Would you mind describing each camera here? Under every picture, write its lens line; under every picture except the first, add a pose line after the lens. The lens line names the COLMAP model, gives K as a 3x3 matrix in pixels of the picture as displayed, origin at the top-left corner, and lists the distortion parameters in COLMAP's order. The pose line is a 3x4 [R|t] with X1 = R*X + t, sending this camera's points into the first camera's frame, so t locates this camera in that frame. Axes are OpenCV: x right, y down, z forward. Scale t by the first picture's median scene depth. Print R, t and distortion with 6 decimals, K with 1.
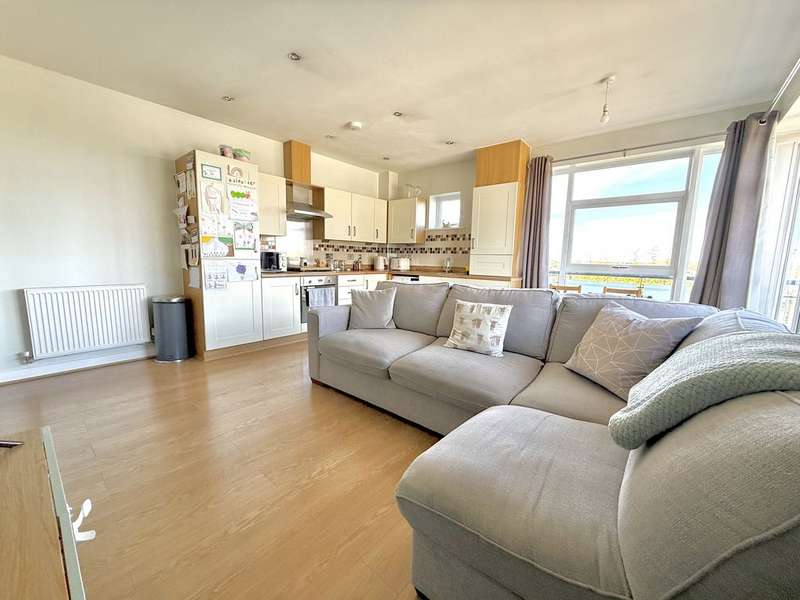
lens RADIAL K [[317.2, 0, 400.0], [0, 317.2, 300.0], [0, 0, 1]] dist [0.000524, -0.000518]
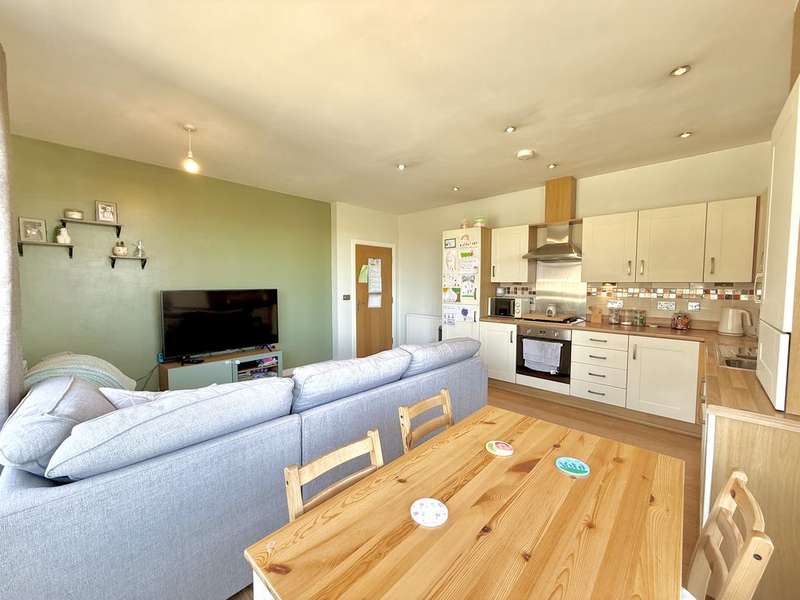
lens RADIAL K [[317.2, 0, 400.0], [0, 317.2, 300.0], [0, 0, 1]] dist [0.000524, -0.000518]
pose [[-0.057152, 0.035223, -0.997744, 0.522717], [-0.131801, 0.990364, 0.042513, -0.111751], [0.989627, 0.133934, -0.051958, 0.545570]]
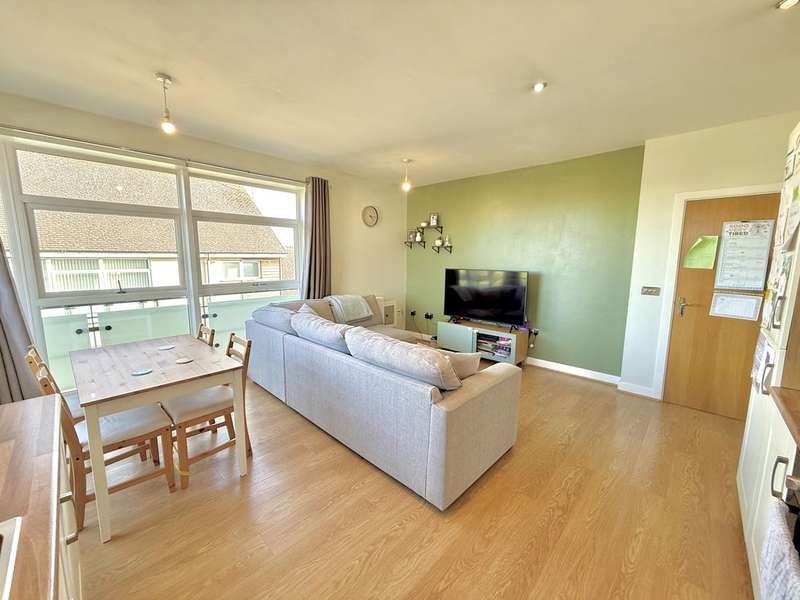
lens RADIAL K [[317.2, 0, 400.0], [0, 317.2, 300.0], [0, 0, 1]] dist [0.000524, -0.000518]
pose [[-0.997395, -0.038775, 0.060833, -0.011353], [-0.021576, 0.965004, 0.261344, -0.191751], [-0.068838, 0.259351, -0.963327, 0.972107]]
